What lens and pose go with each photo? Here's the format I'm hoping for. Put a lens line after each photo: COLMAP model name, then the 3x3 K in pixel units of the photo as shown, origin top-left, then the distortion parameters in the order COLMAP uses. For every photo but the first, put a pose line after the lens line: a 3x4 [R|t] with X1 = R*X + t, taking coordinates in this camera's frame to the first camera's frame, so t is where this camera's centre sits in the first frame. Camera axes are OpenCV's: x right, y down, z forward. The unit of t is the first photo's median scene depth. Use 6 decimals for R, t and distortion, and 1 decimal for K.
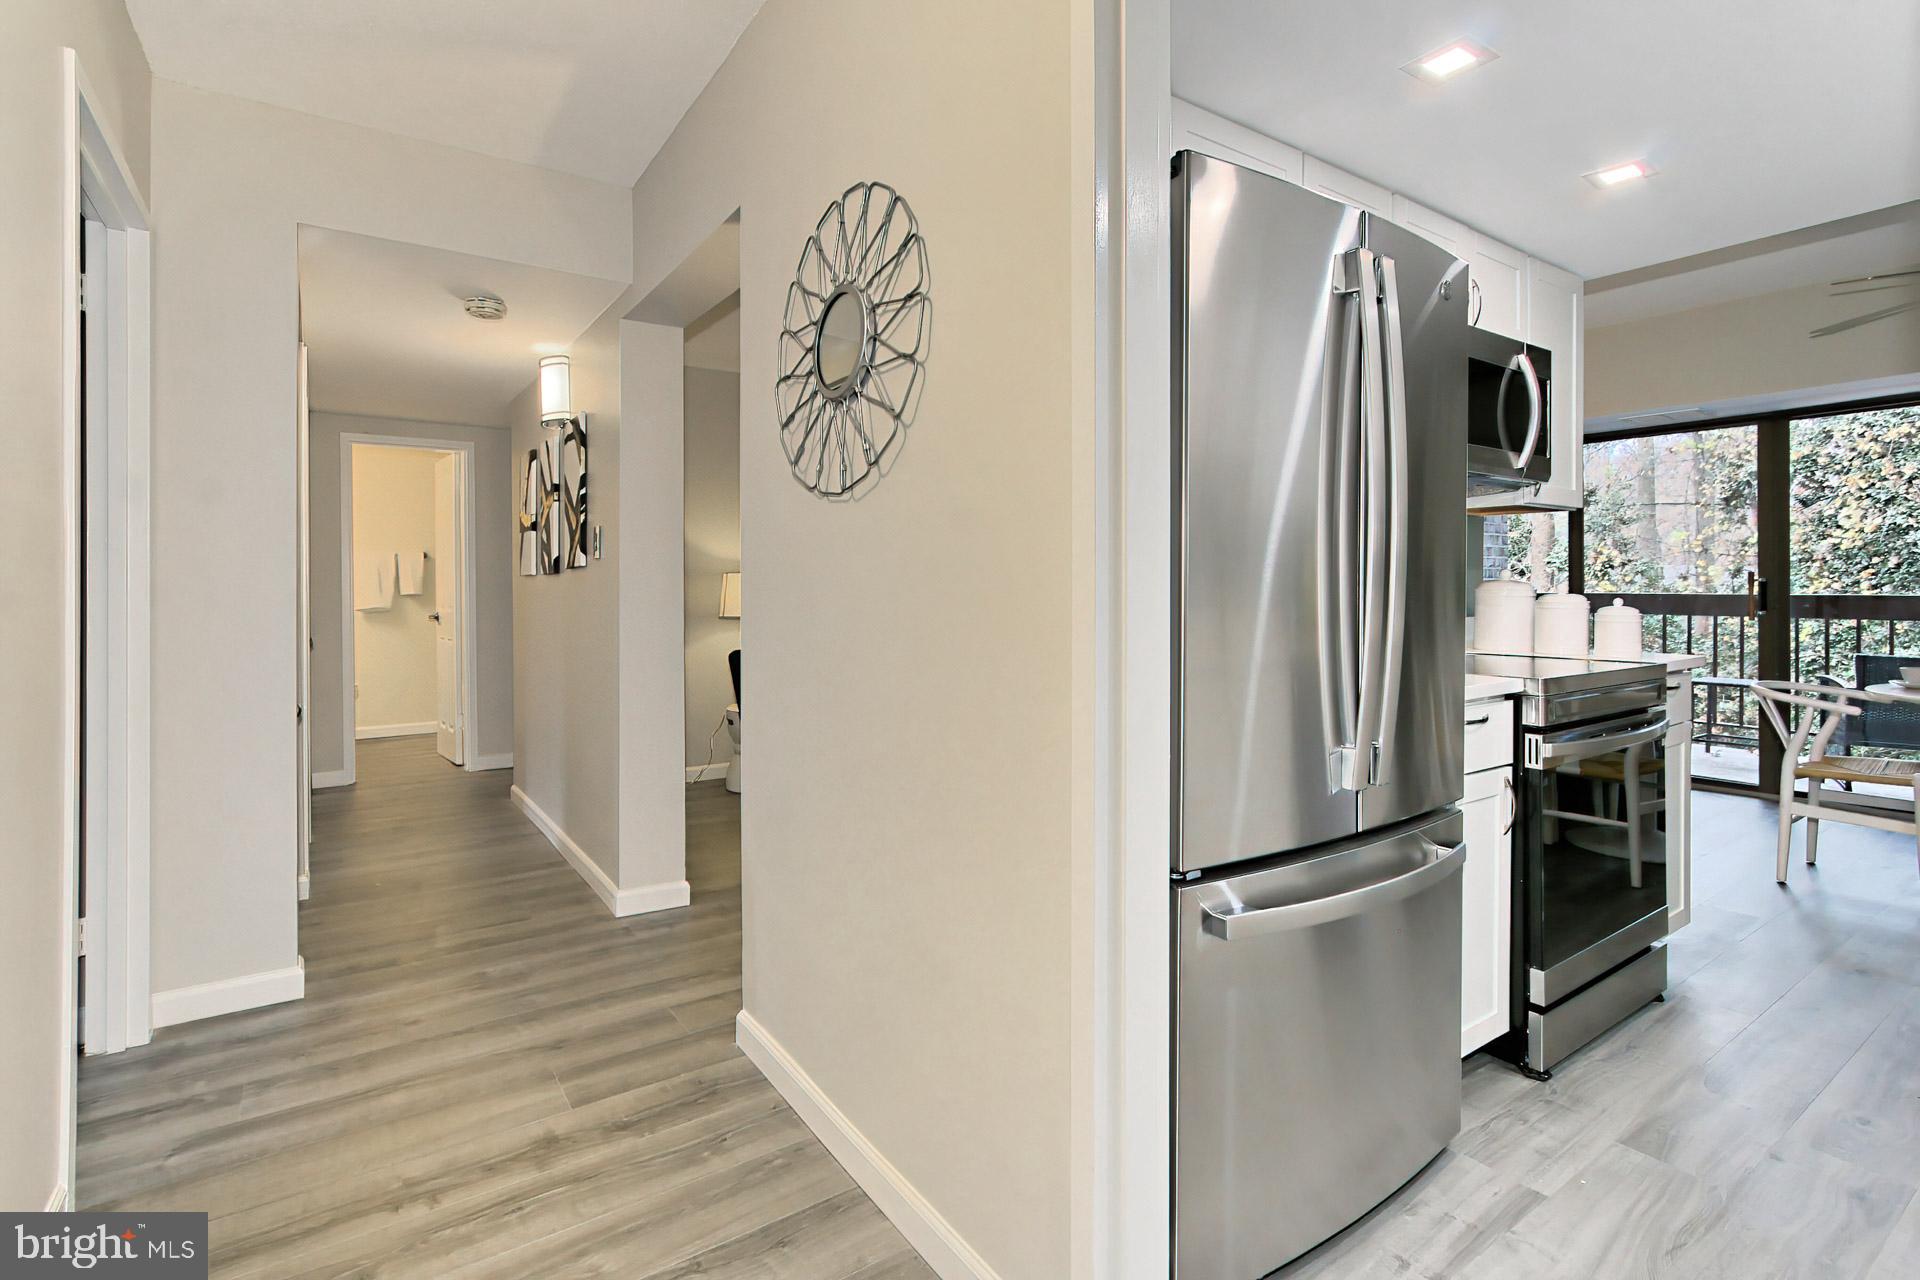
lens RADIAL K [[923.3, 0, 1016.6], [0, 923.3, 596.4], [0, 0, 1]] dist [0.001797, 0.003042]
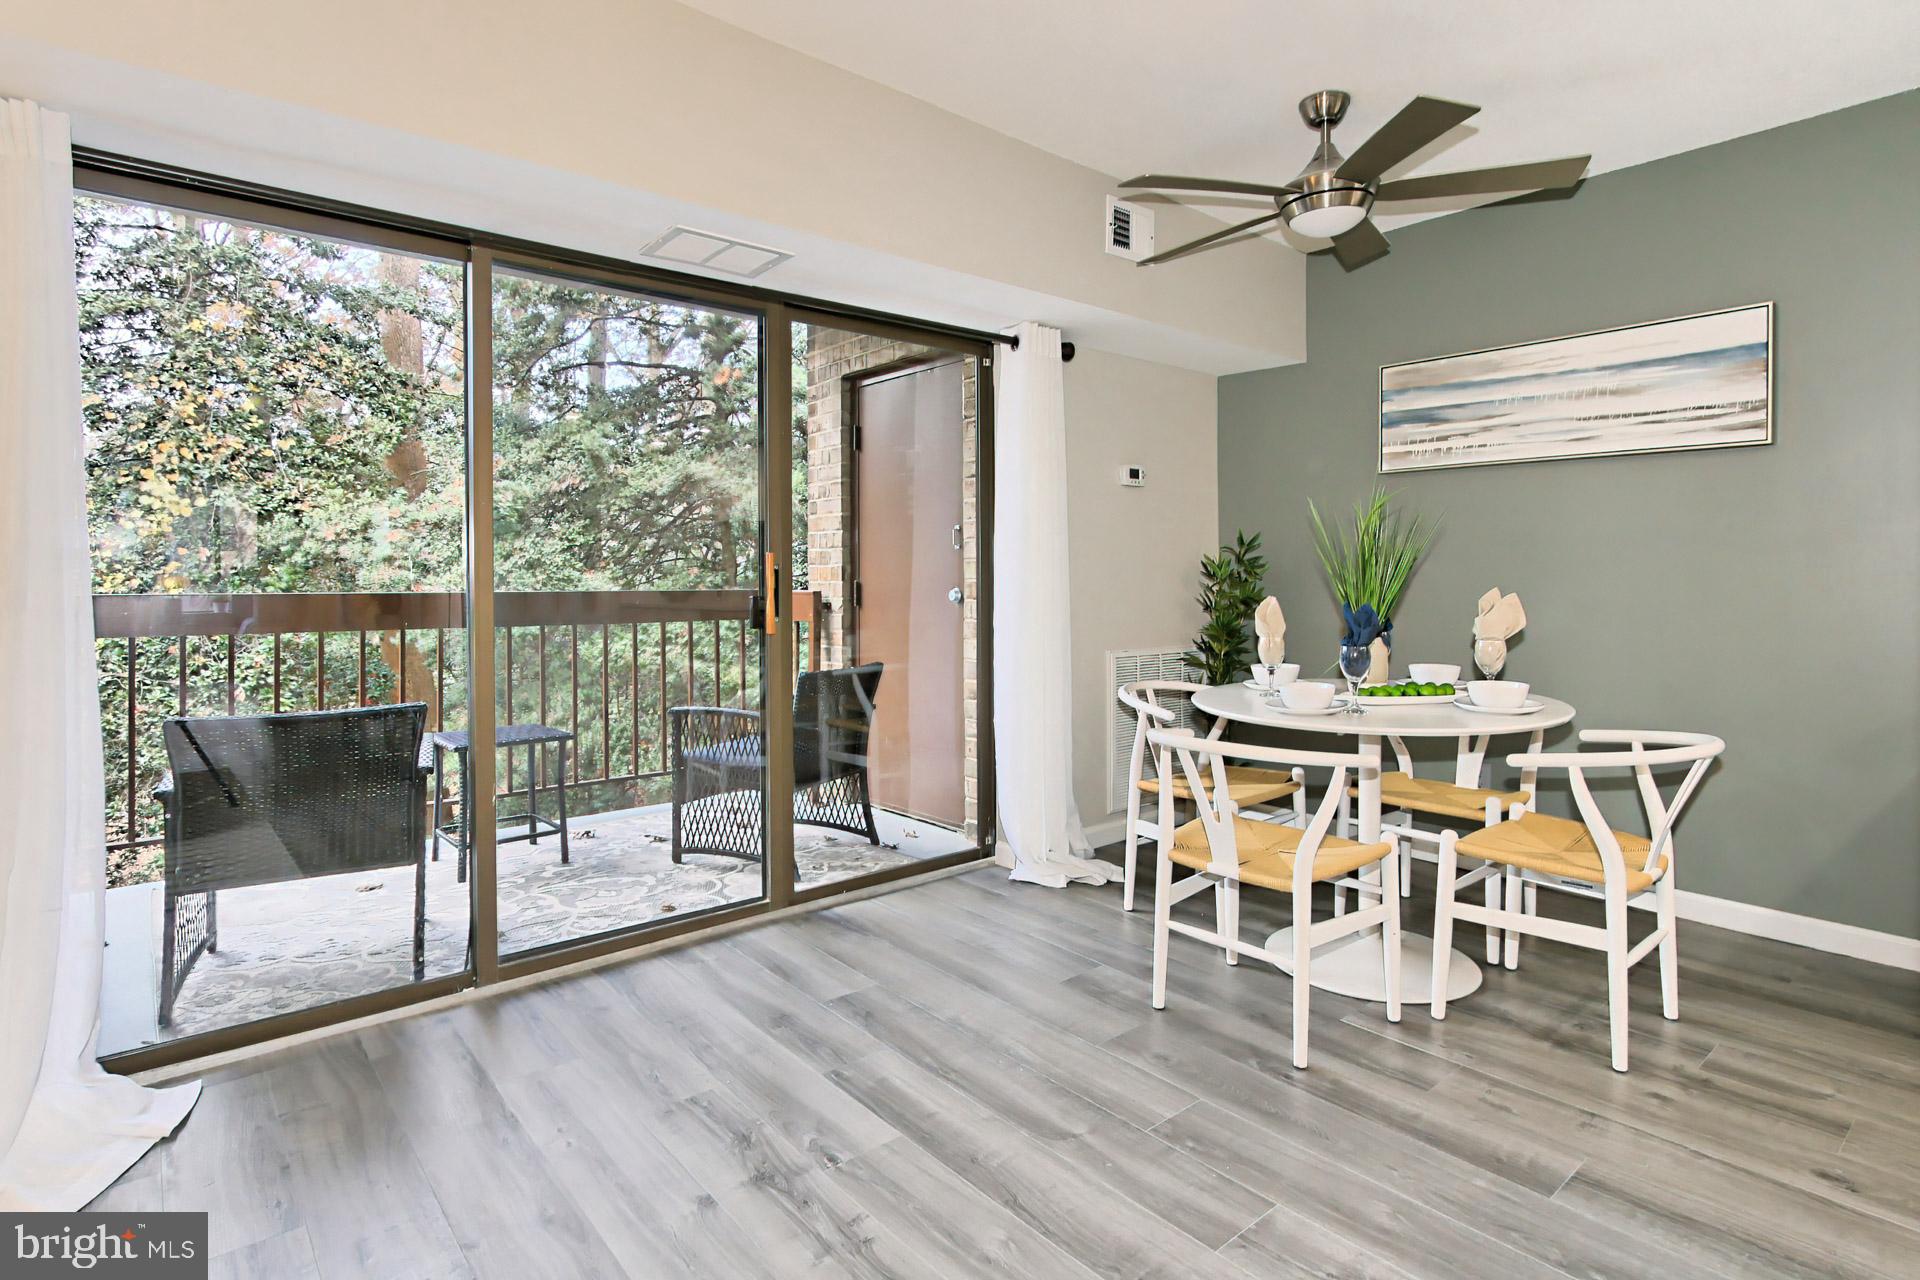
lens RADIAL K [[977.5, 0, 930.2], [0, 977.5, 589.5], [0, 0, 1]] dist [-0.013335, 0.000476]
pose [[-0.028685, -0.000561, 0.999588, 0.105672], [0.009987, 0.999950, 0.000848, 0.000128], [-0.999539, 0.010007, -0.028678, 0.634939]]
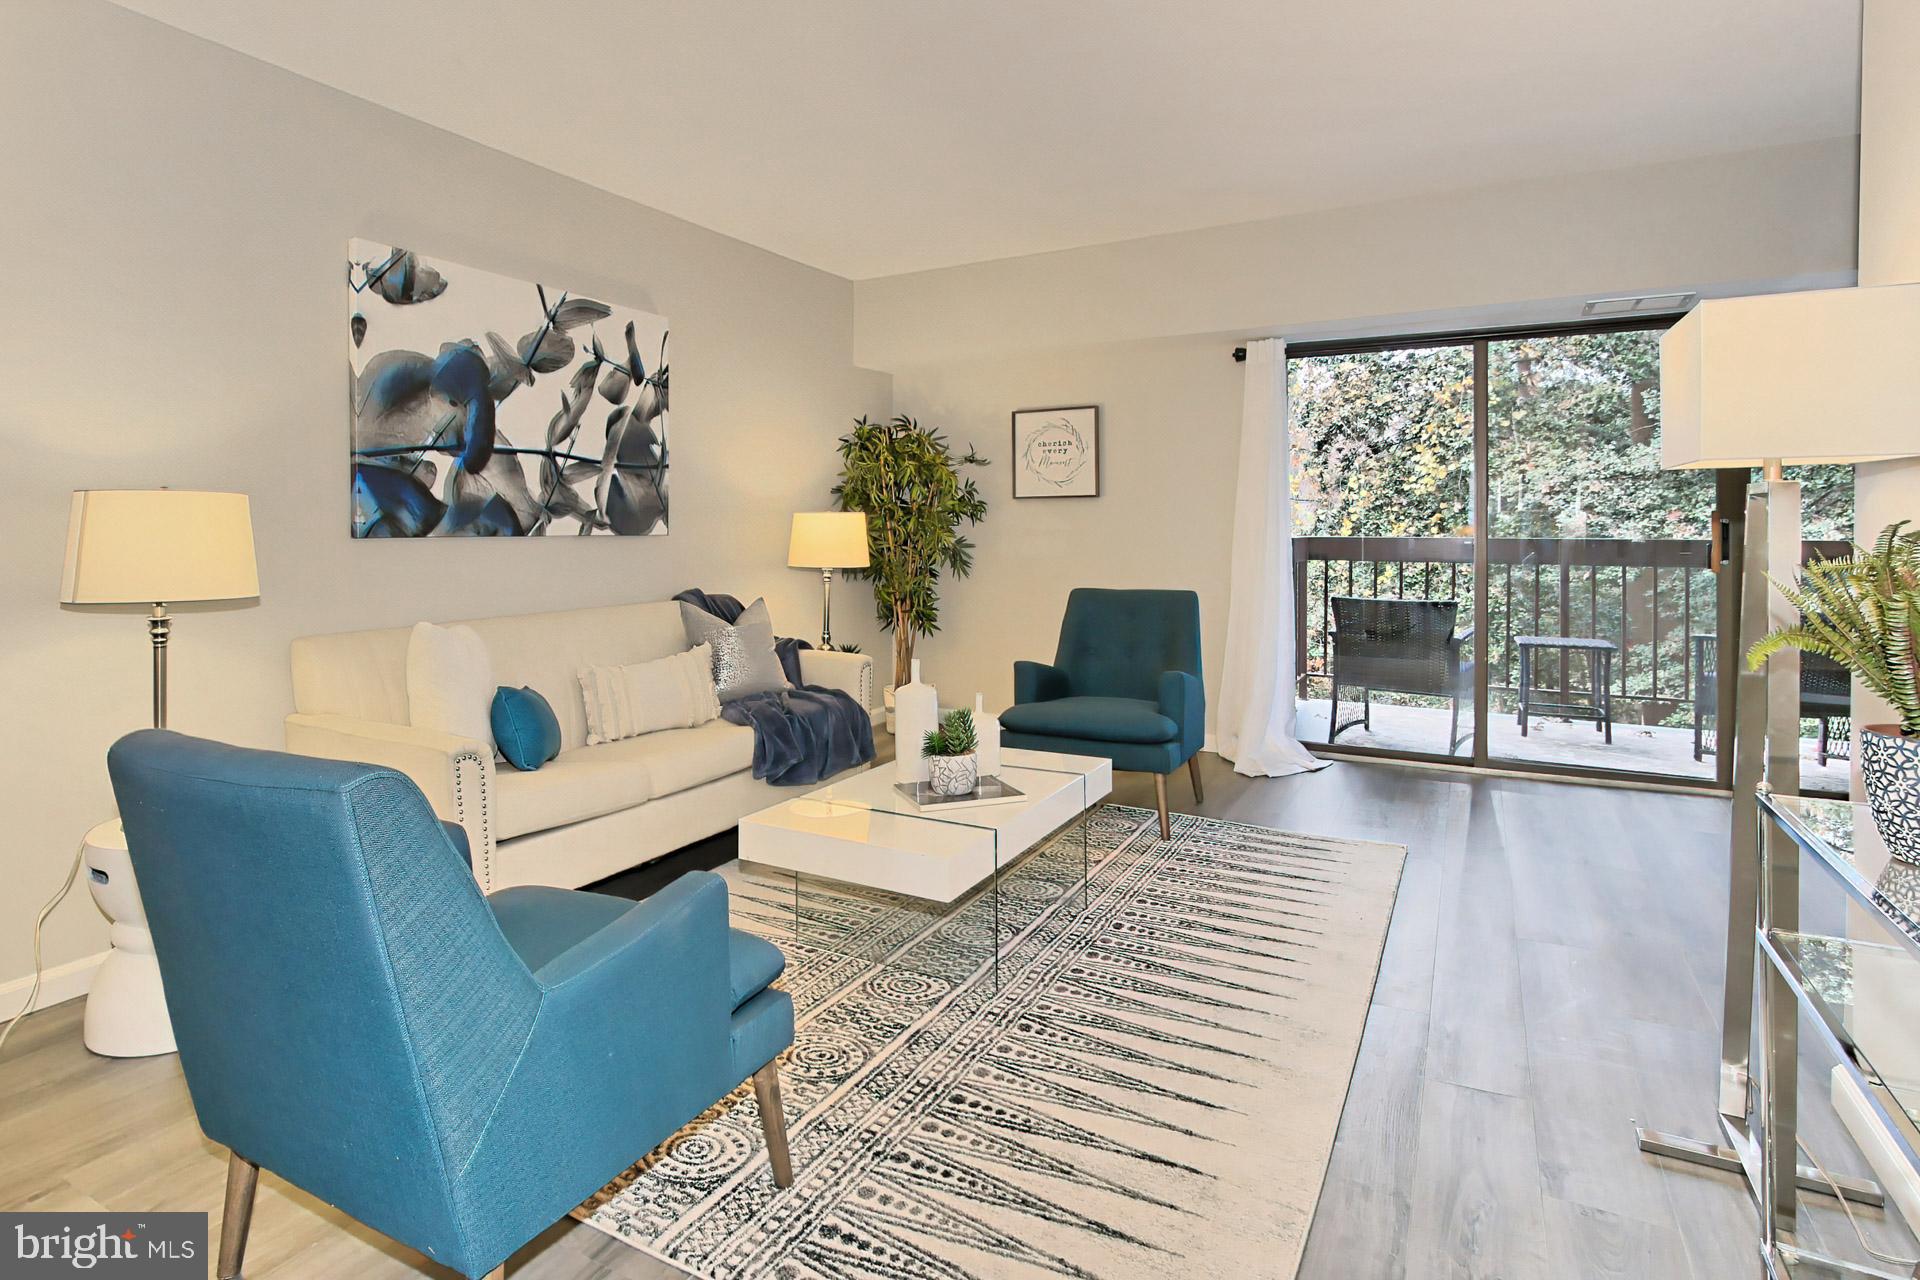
lens RADIAL K [[977.5, 0, 915.5], [0, 977.5, 546.7], [0, 0, 1]] dist [-0.013335, 0.000476]
pose [[0.920052, -0.003446, 0.391781, -0.110041], [0.000439, 0.999970, 0.007764, -0.001323], [-0.391796, -0.006971, 0.920026, 0.358777]]
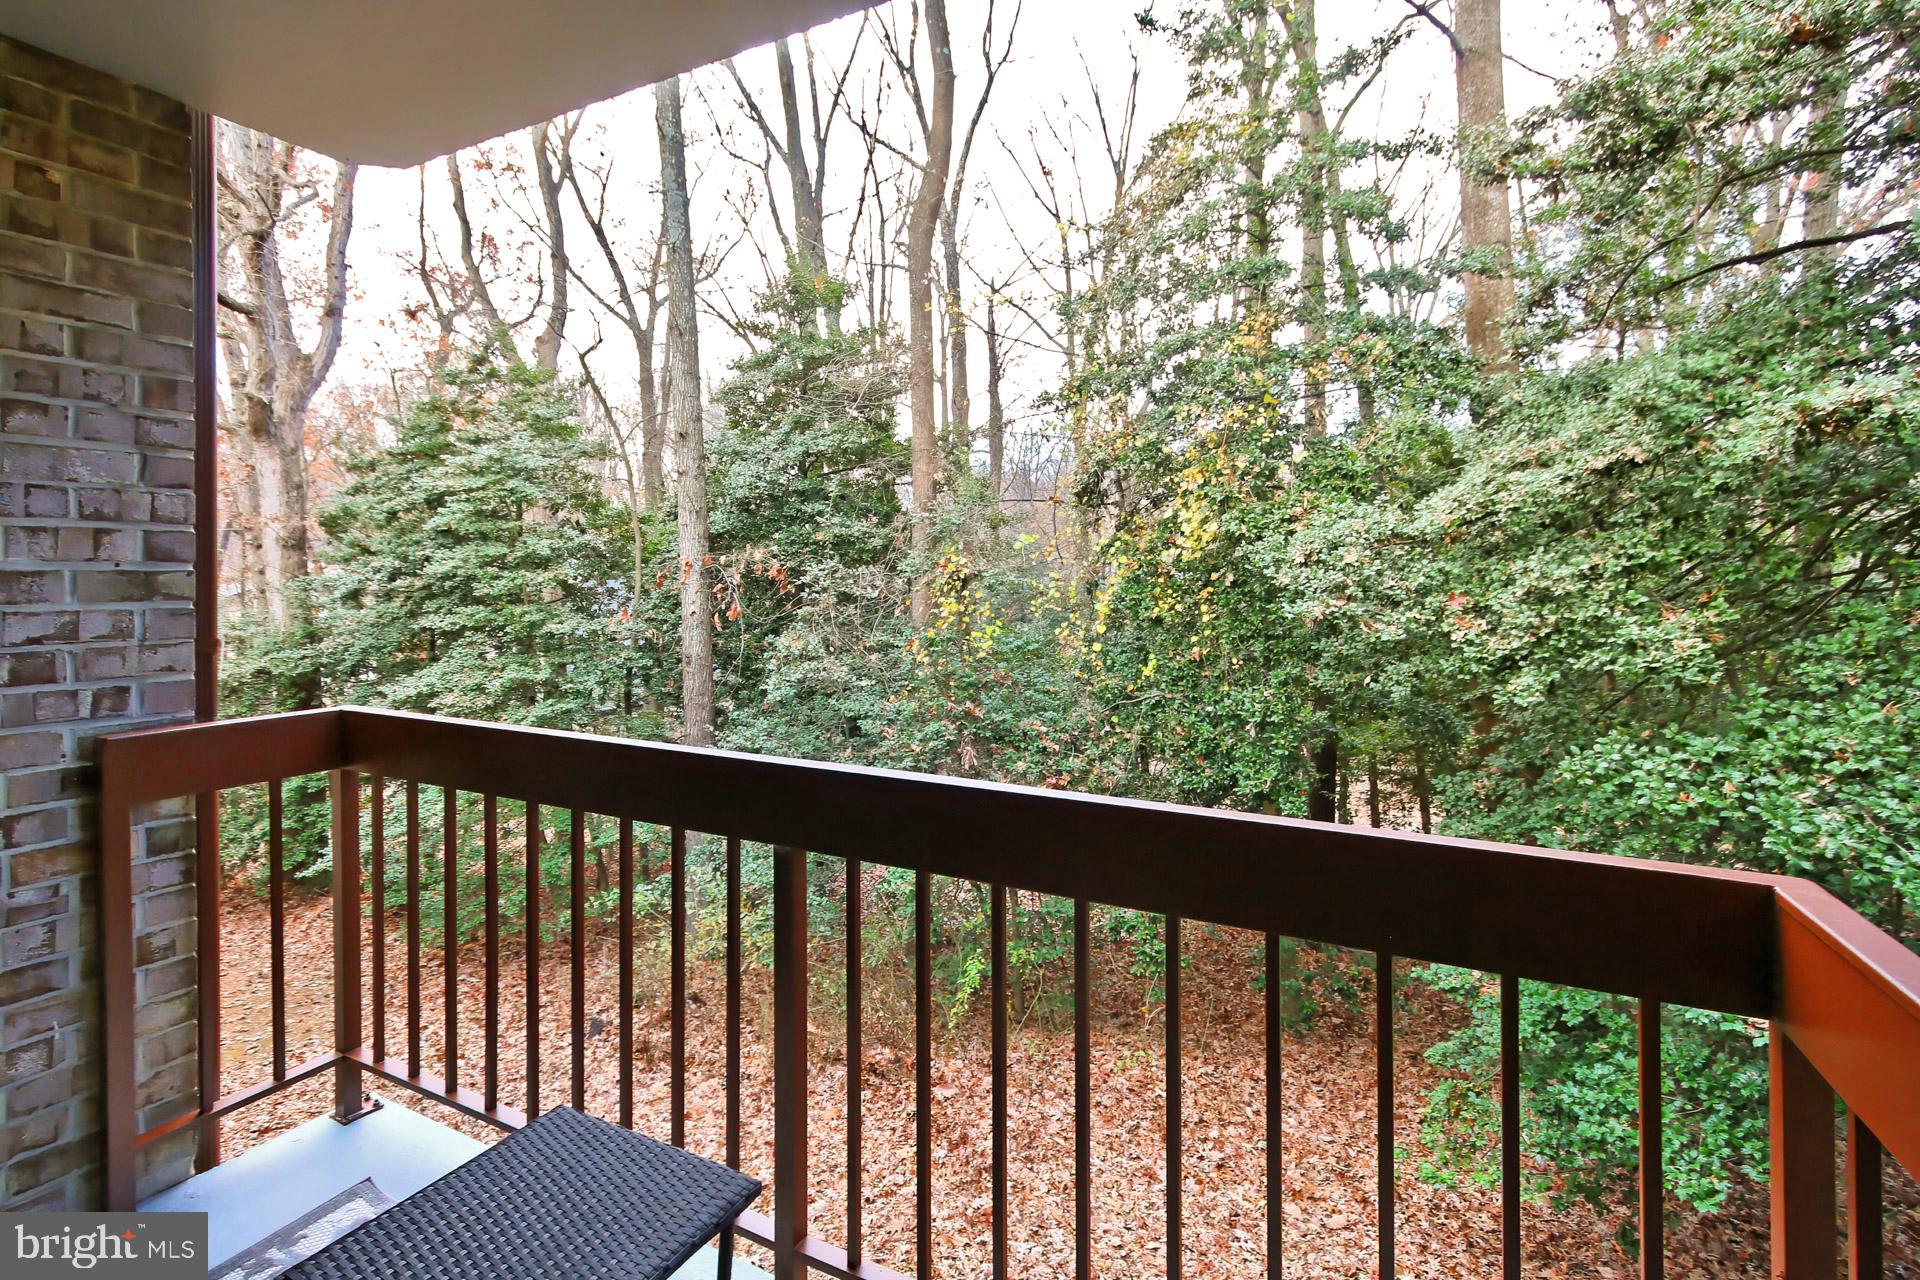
lens RADIAL K [[923.3, 0, 972.2], [0, 923.3, 581.4], [0, 0, 1]] dist [0.001797, 0.003042]
pose [[0.896298, 0.001202, 0.443450, 0.651468], [0.002153, 0.999973, -0.007062, -0.049855], [-0.443447, 0.007284, 0.896271, 0.638692]]
